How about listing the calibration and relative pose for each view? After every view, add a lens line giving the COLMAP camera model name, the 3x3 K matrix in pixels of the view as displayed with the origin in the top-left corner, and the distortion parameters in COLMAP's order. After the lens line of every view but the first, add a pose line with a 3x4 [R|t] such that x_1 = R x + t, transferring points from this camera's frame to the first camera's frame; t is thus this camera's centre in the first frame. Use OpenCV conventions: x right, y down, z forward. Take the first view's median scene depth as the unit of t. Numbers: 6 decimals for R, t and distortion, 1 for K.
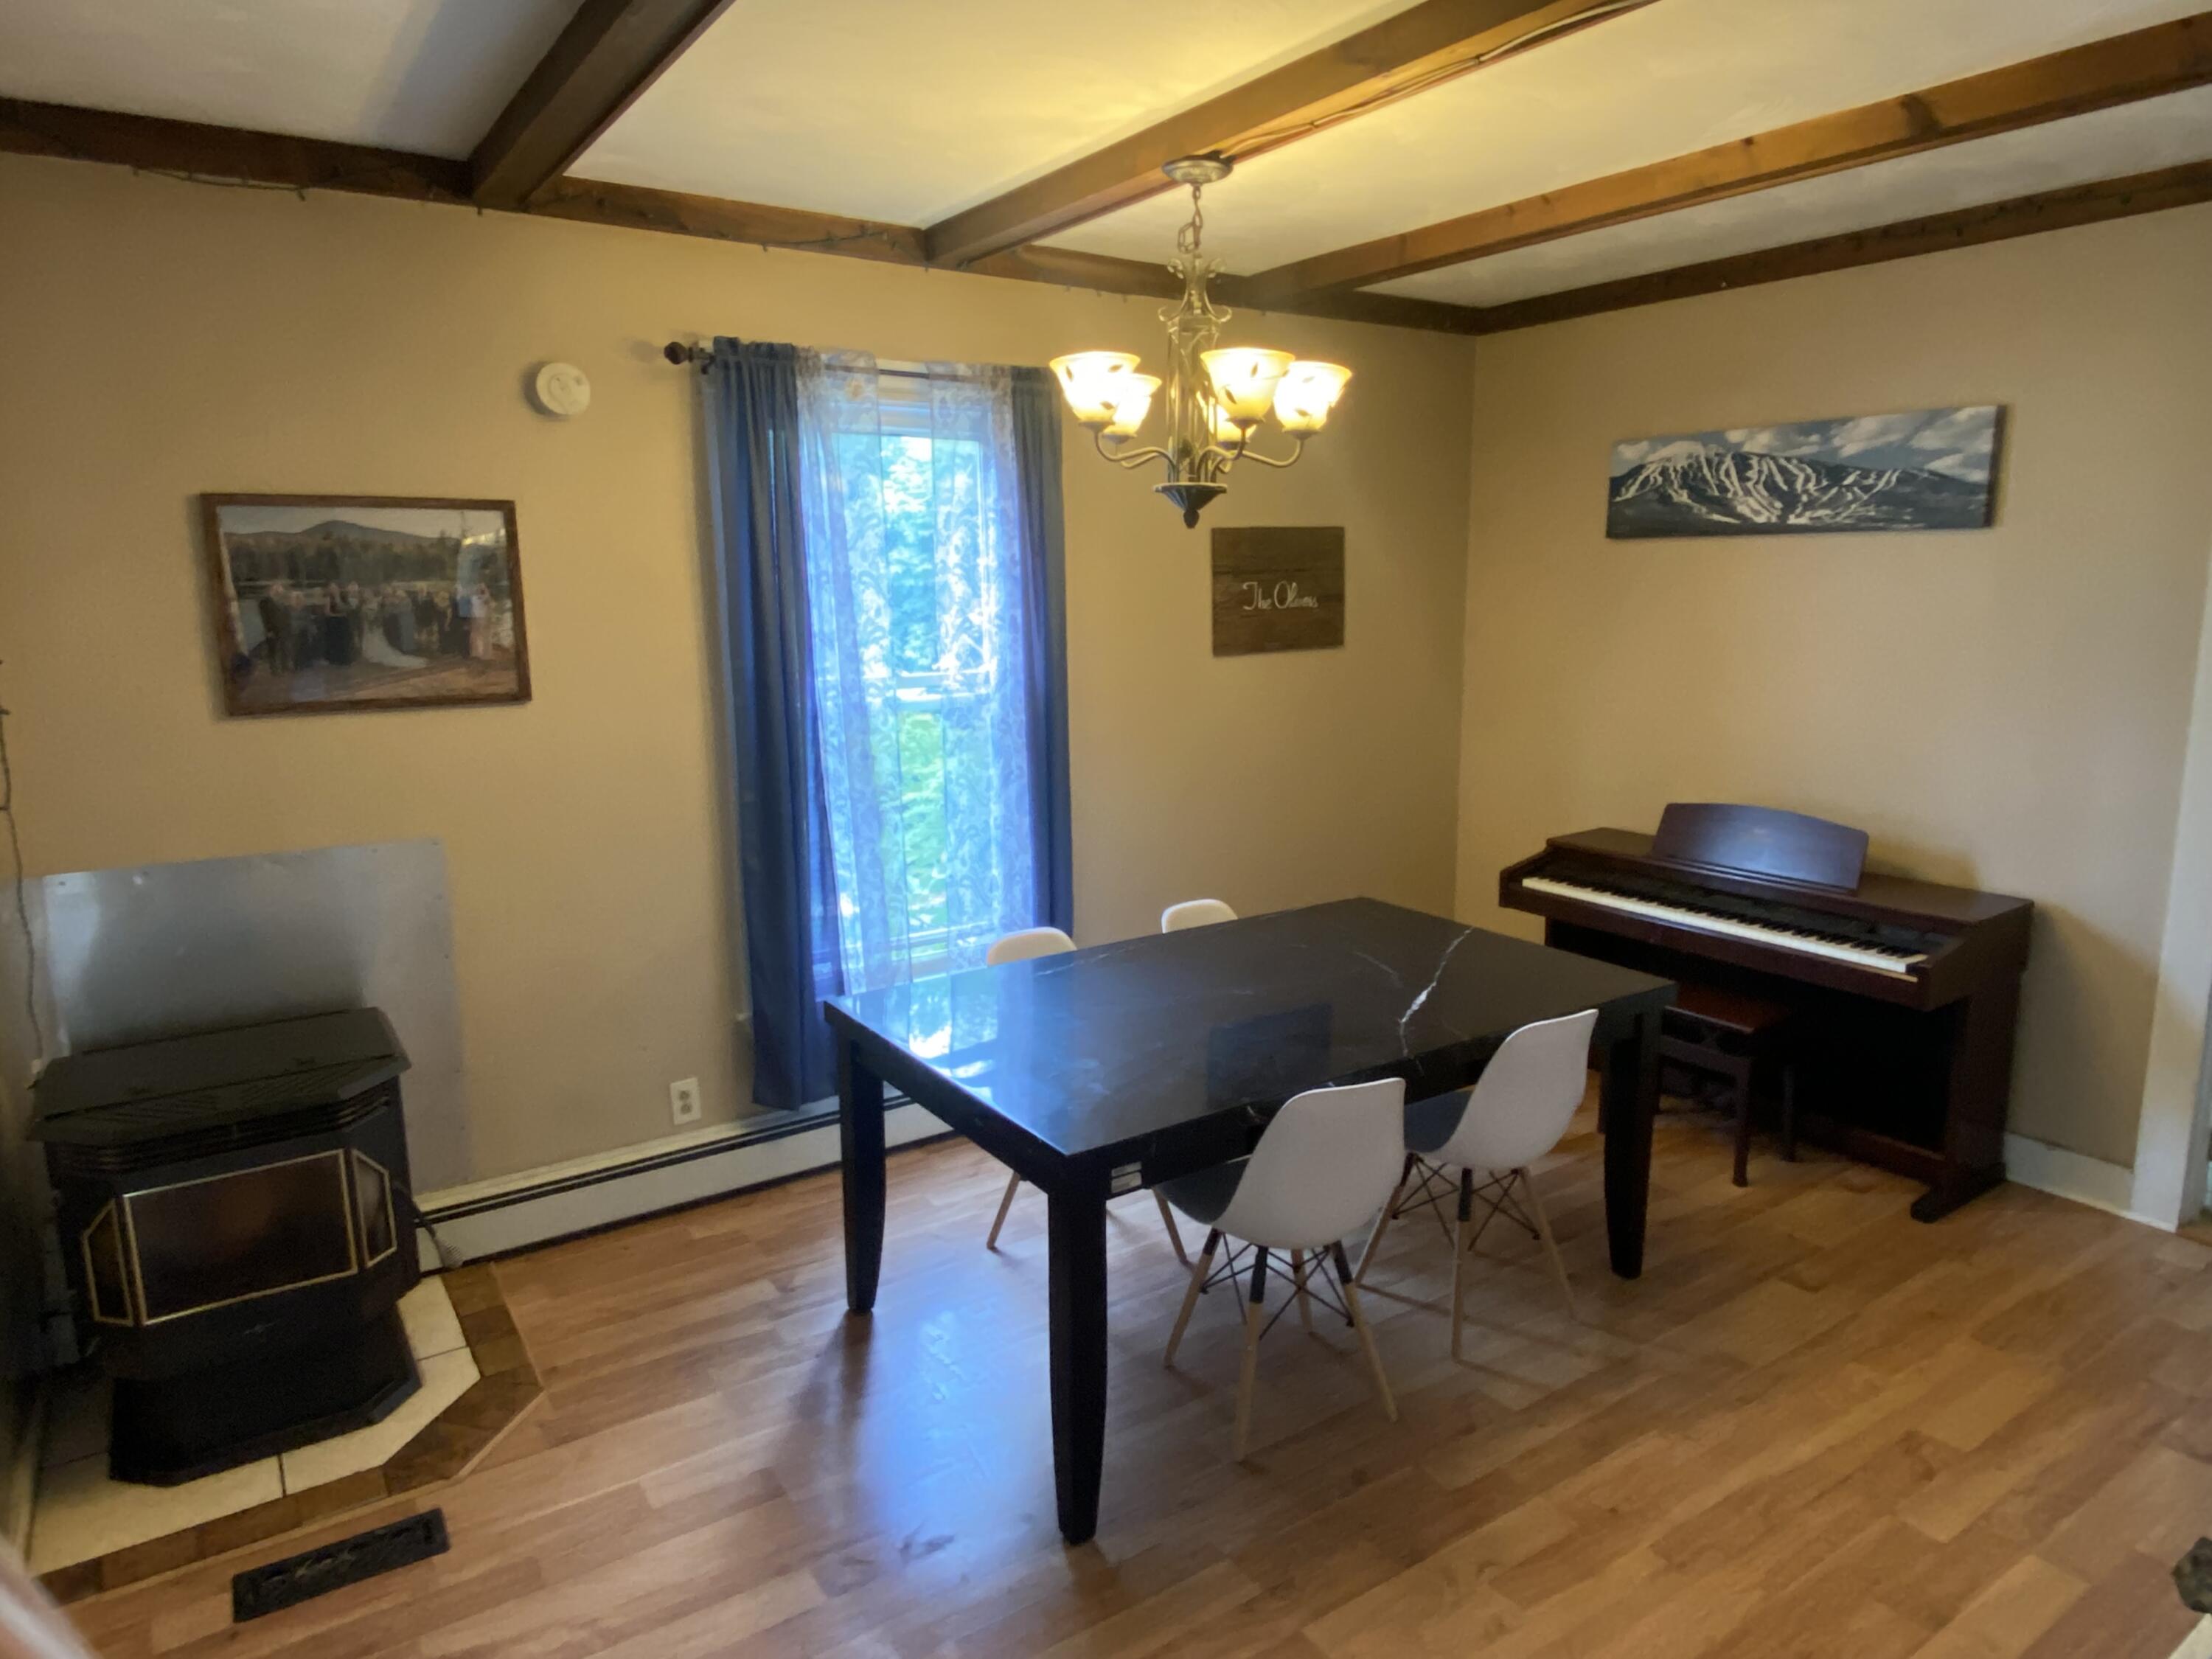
lens RADIAL K [[1364.9, 0, 1097.8], [0, 1364.9, 823.1], [0, 0, 1]] dist [0.000704, -0.000964]
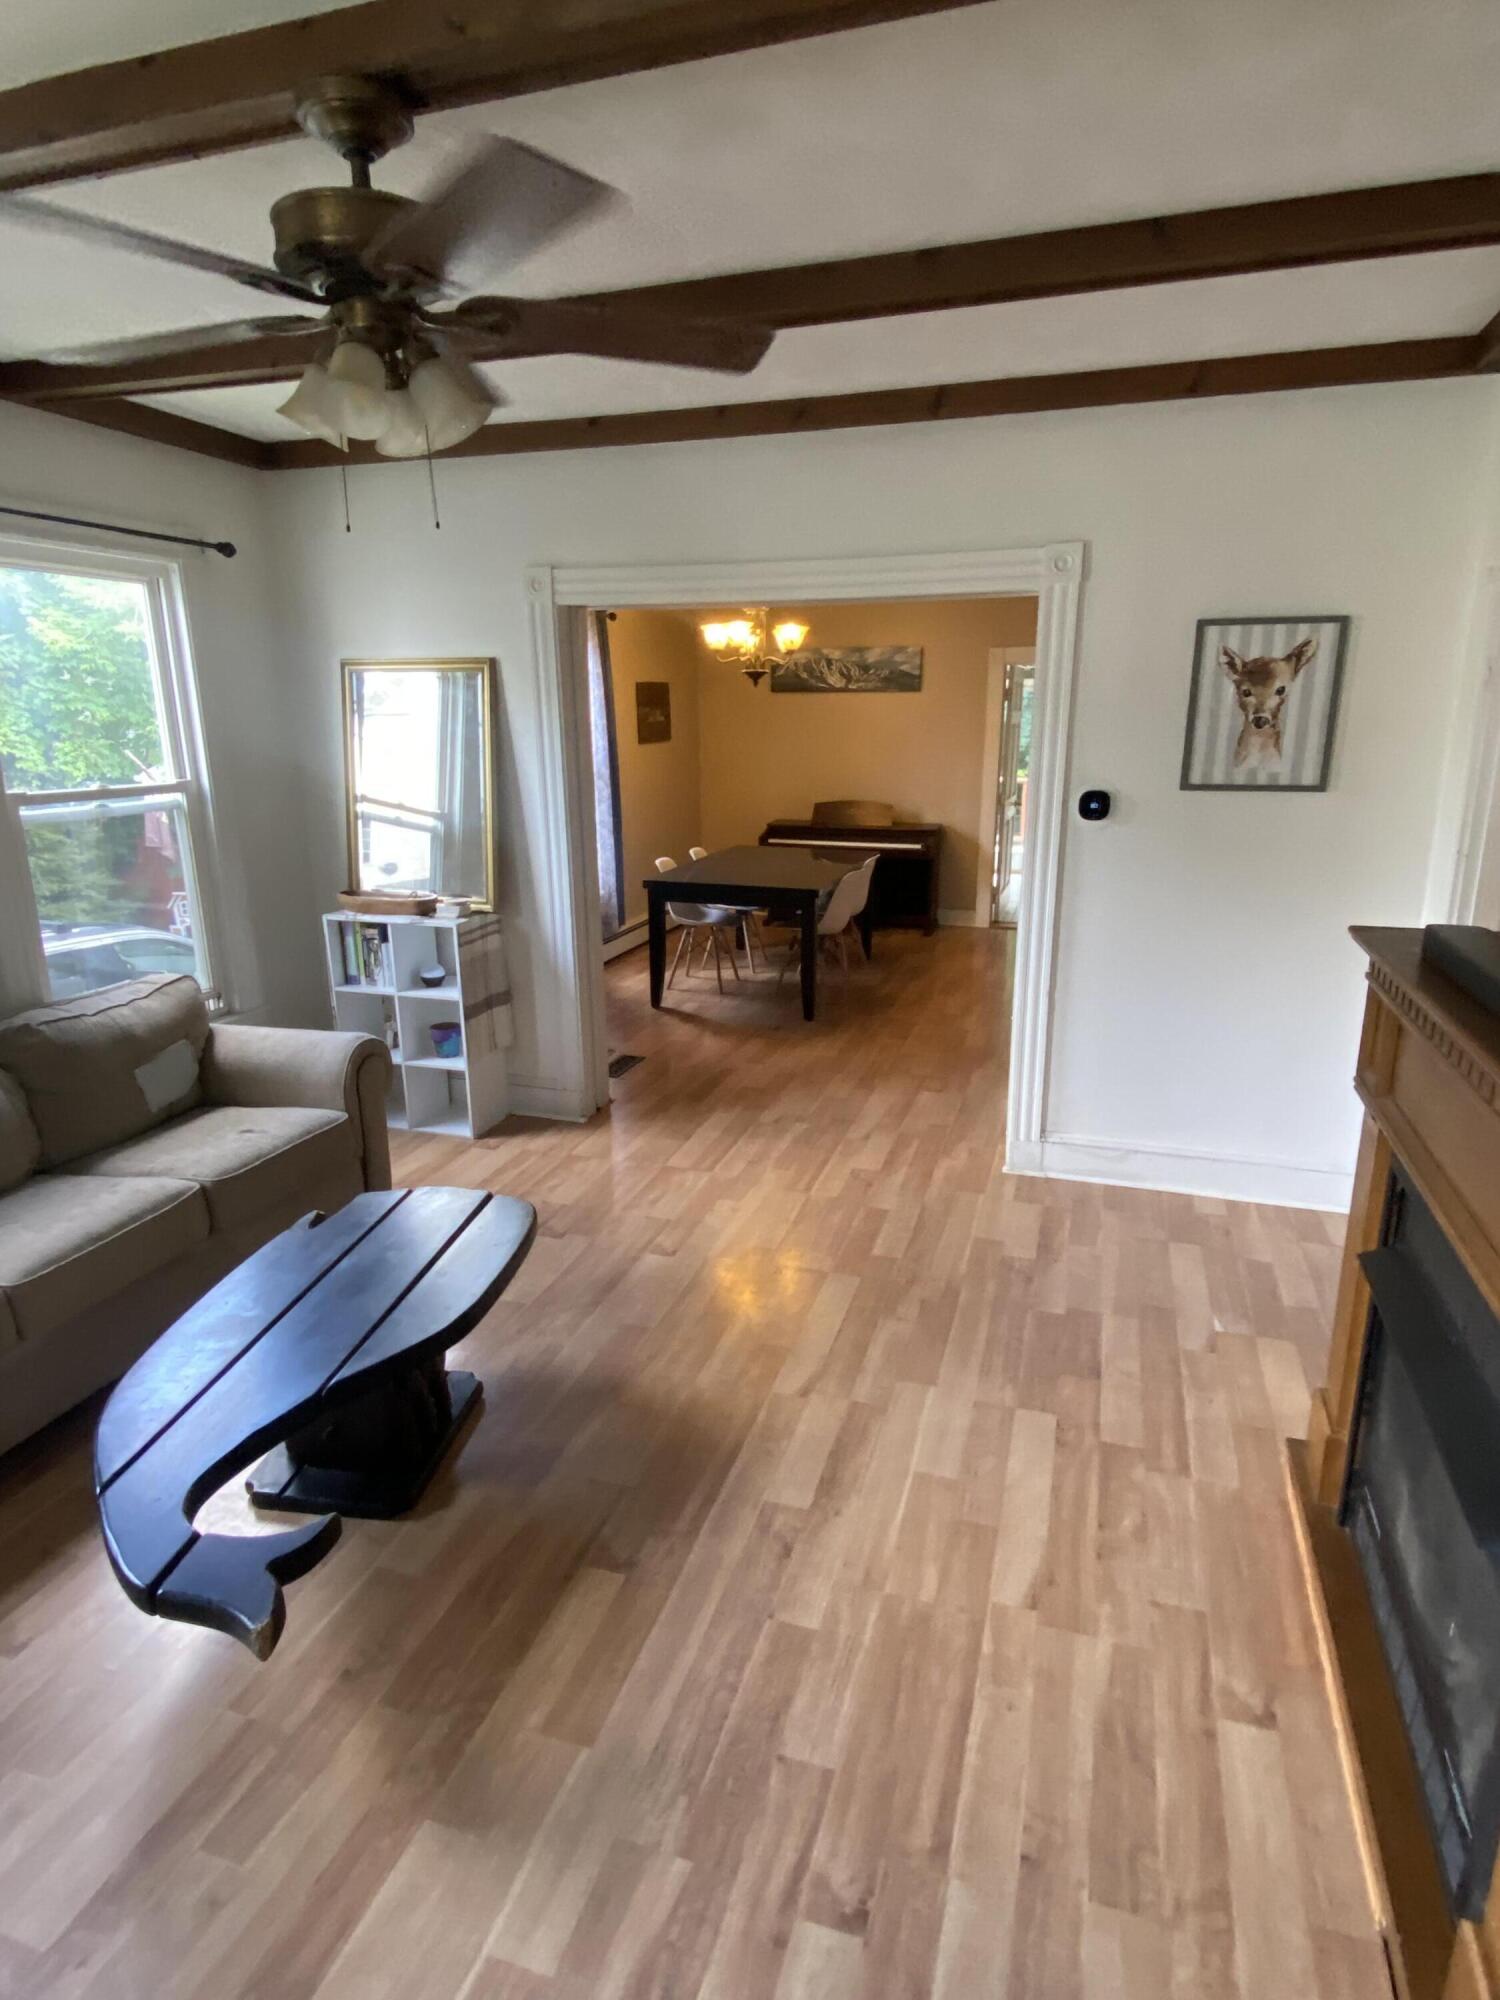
lens RADIAL K [[1084.9, 0, 750.5], [0, 1084.9, 1014.7], [0, 0, 1]] dist [0.057627, -0.054061]
pose [[0.782221, -0.157517, 0.602759, -0.999776], [0.102163, 0.986844, 0.125307, 0.114558], [-0.614567, -0.036438, 0.788023, -0.540890]]
